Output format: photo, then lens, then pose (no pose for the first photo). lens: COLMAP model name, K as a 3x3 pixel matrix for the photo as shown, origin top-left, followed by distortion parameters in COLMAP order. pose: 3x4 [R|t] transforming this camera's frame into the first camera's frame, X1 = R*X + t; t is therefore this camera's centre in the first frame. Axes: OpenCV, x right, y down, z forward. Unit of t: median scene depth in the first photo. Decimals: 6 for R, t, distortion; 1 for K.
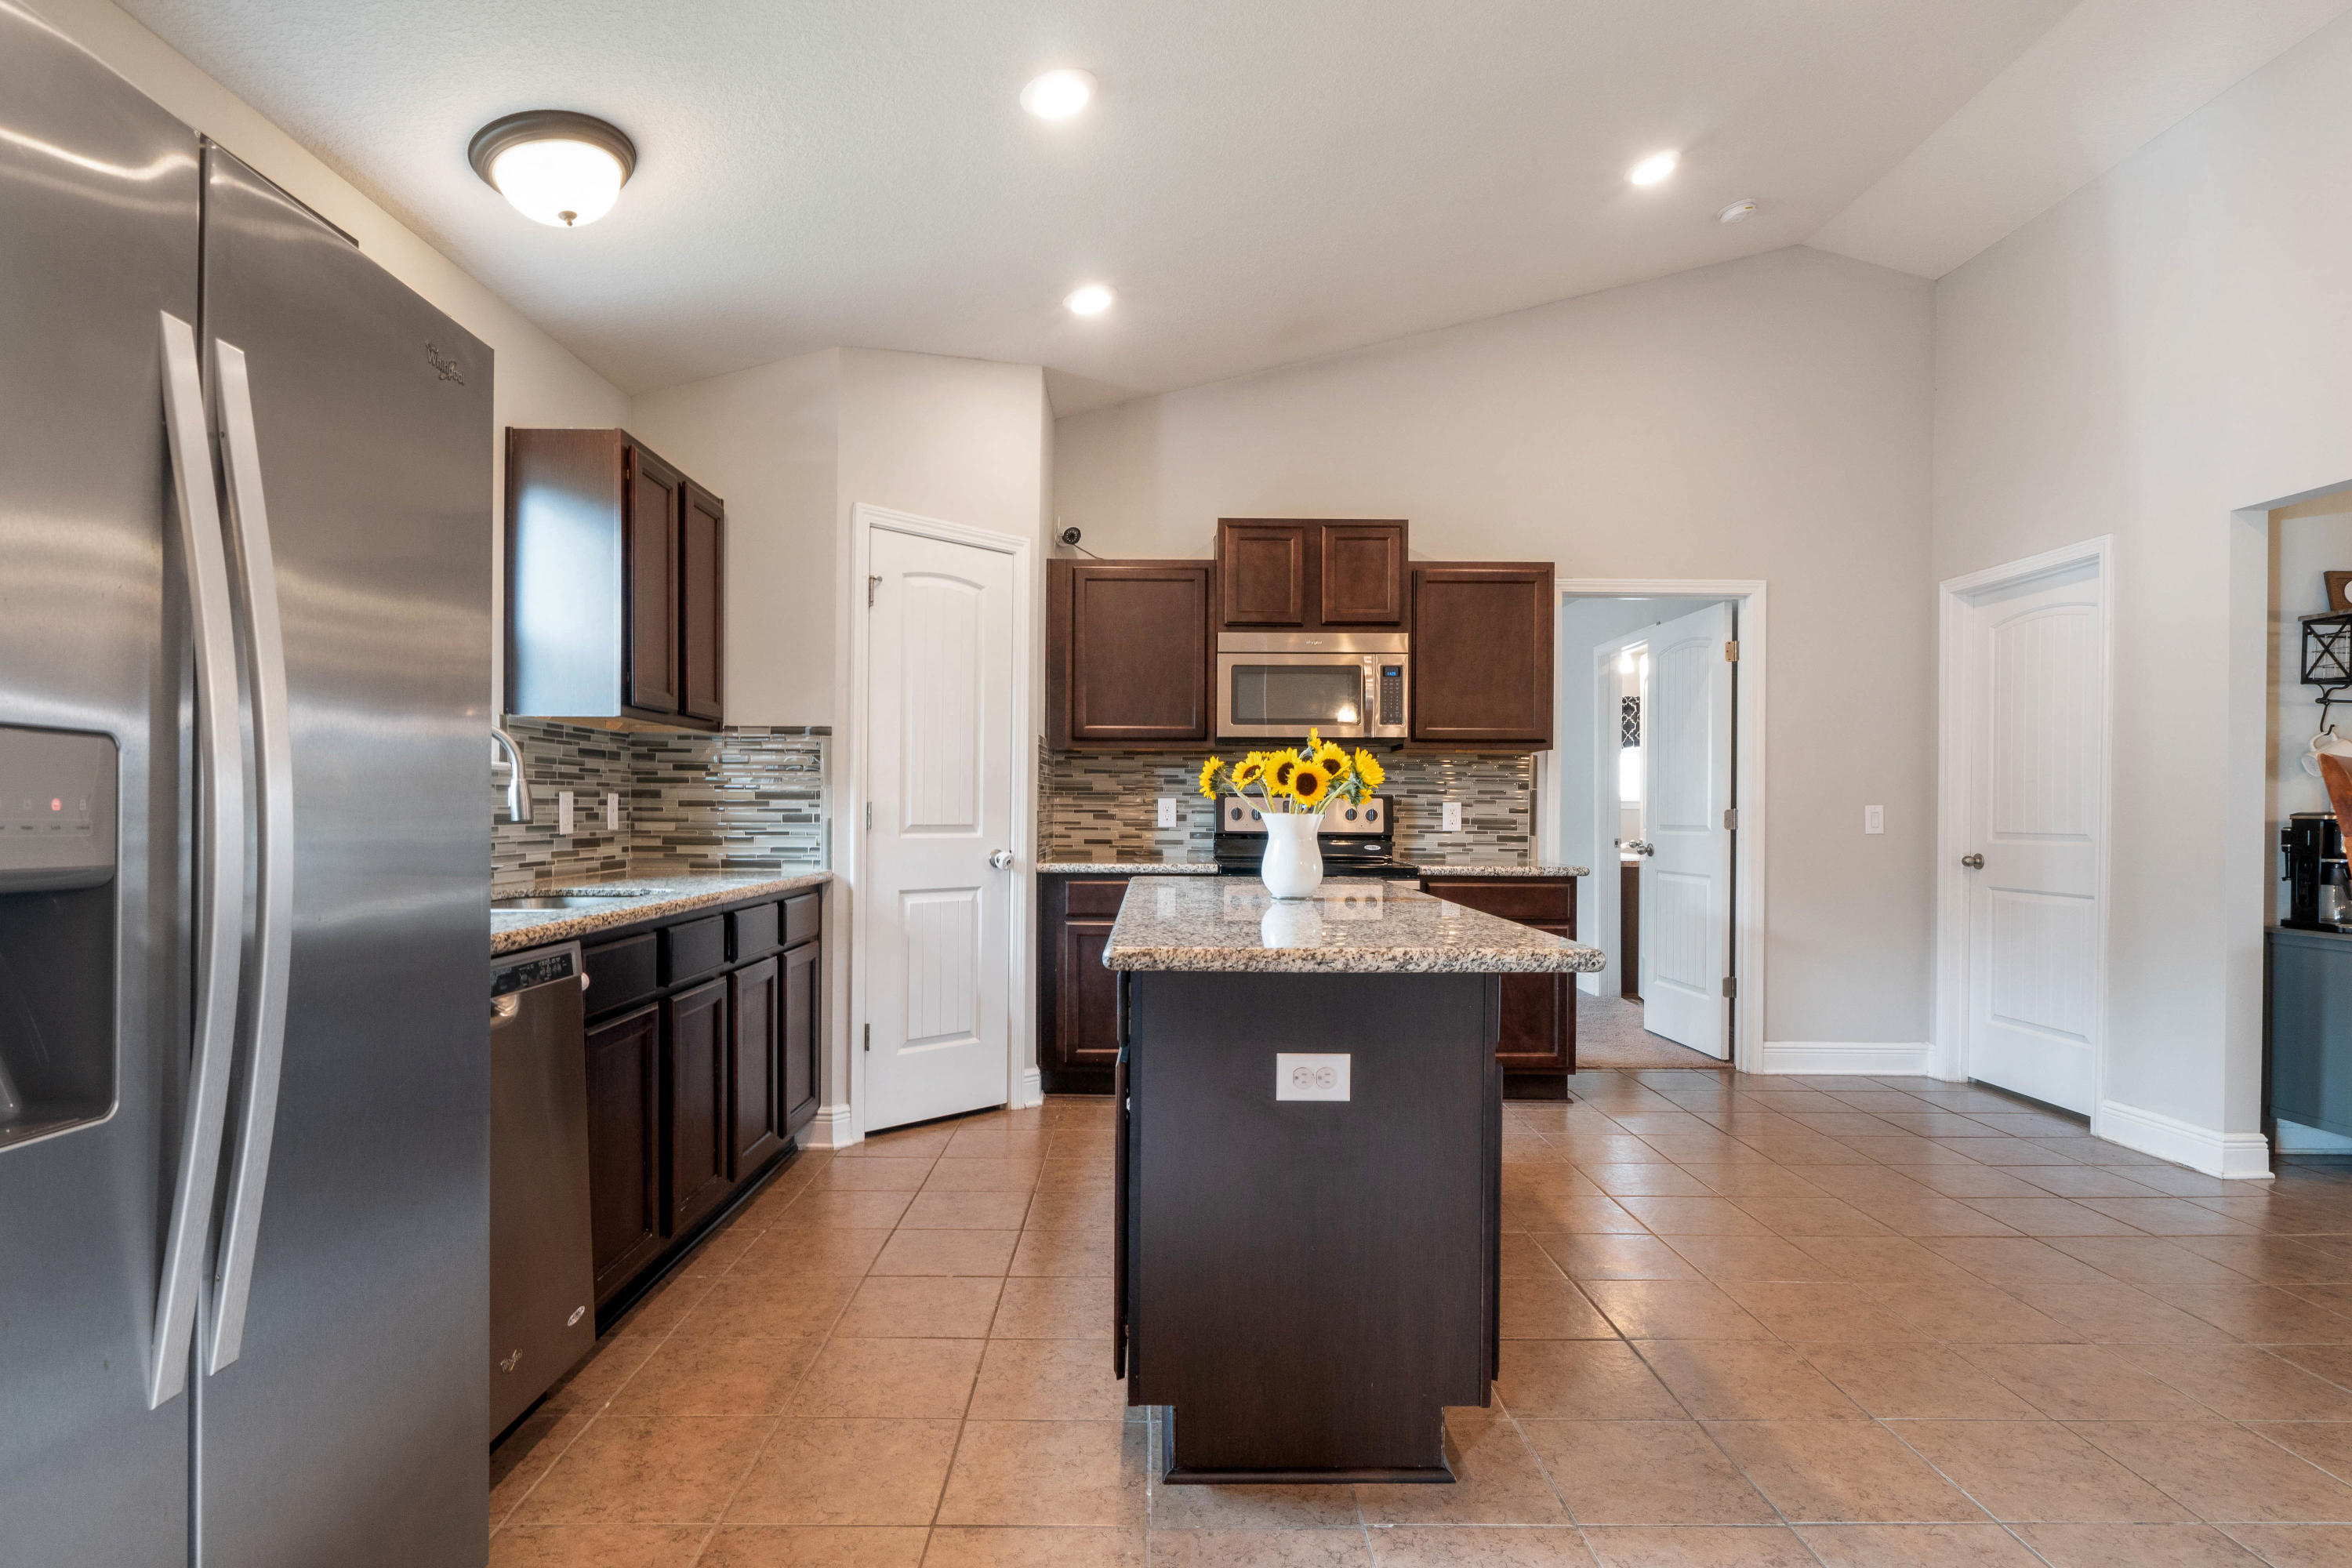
lens RADIAL K [[1255.8, 0, 1171.4], [0, 1255.8, 804.2], [0, 0, 1]] dist [-0.004214, 0.002072]
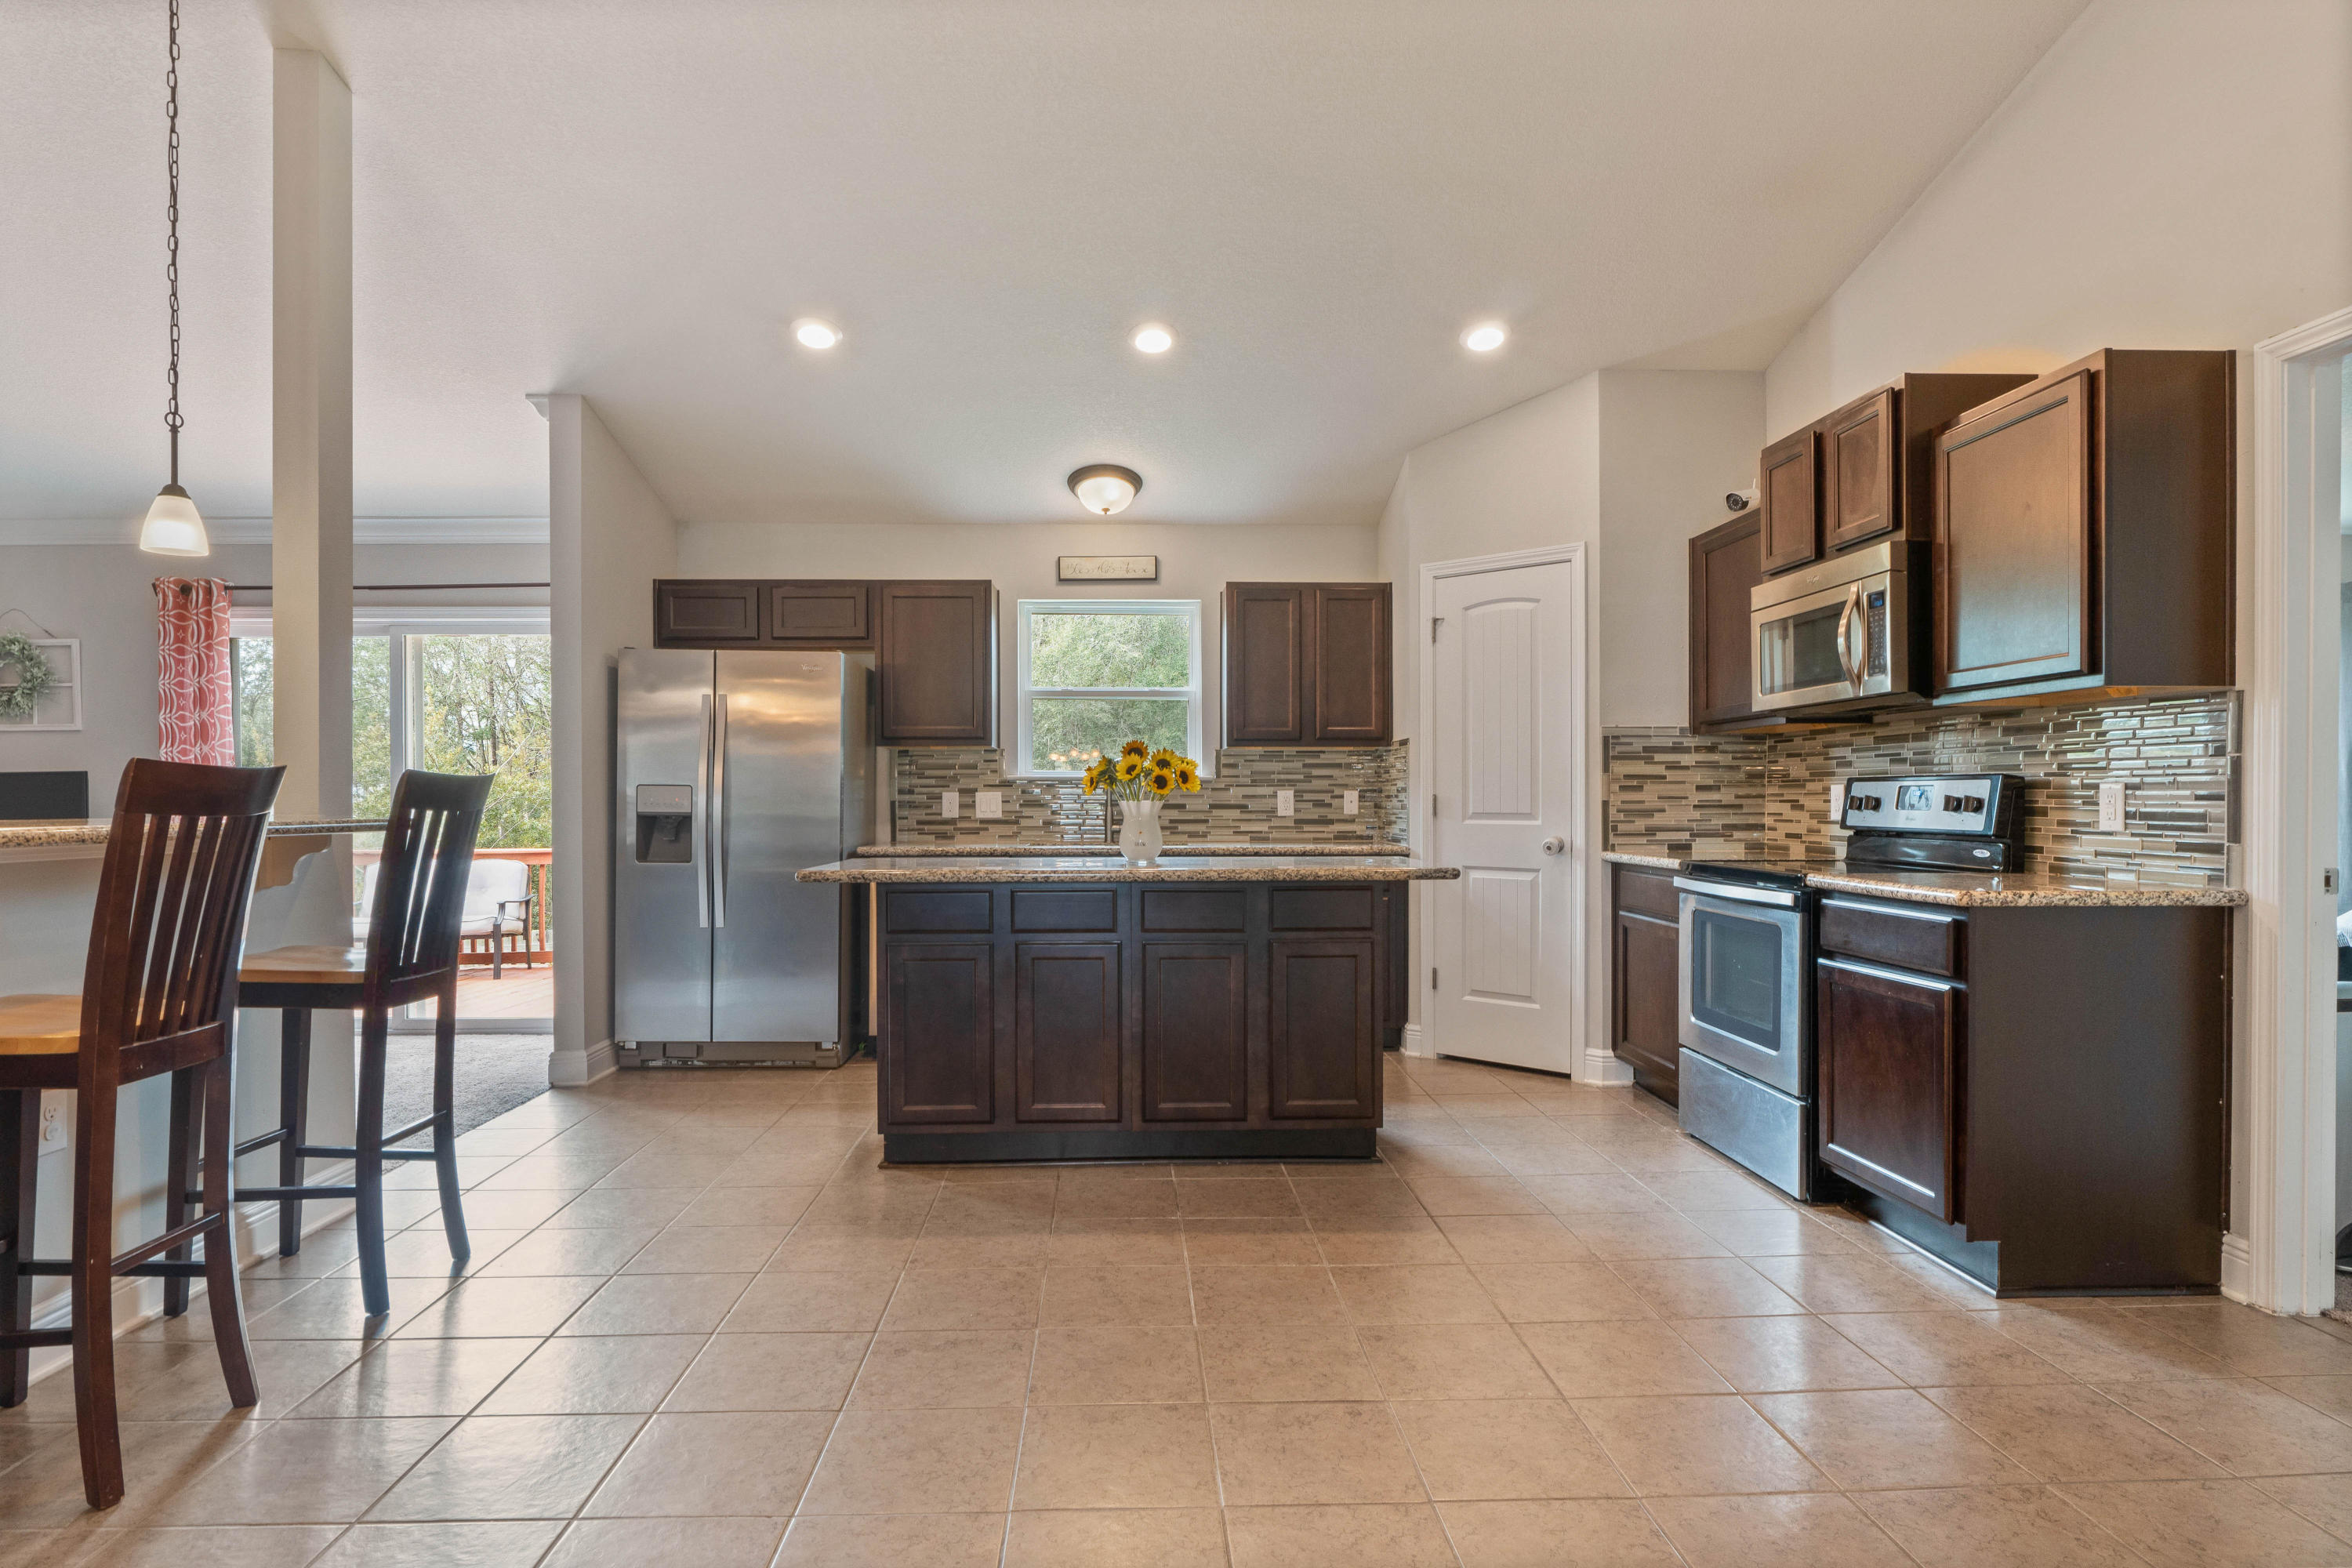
lens RADIAL K [[1255.8, 0, 1173.1], [0, 1255.8, 808.6], [0, 0, 1]] dist [-0.004214, 0.002072]
pose [[0.010925, -0.000586, -0.999940, 0.873252], [0.002742, 0.999996, -0.000556, 0.010767], [0.999937, -0.002736, 0.010927, 0.603486]]
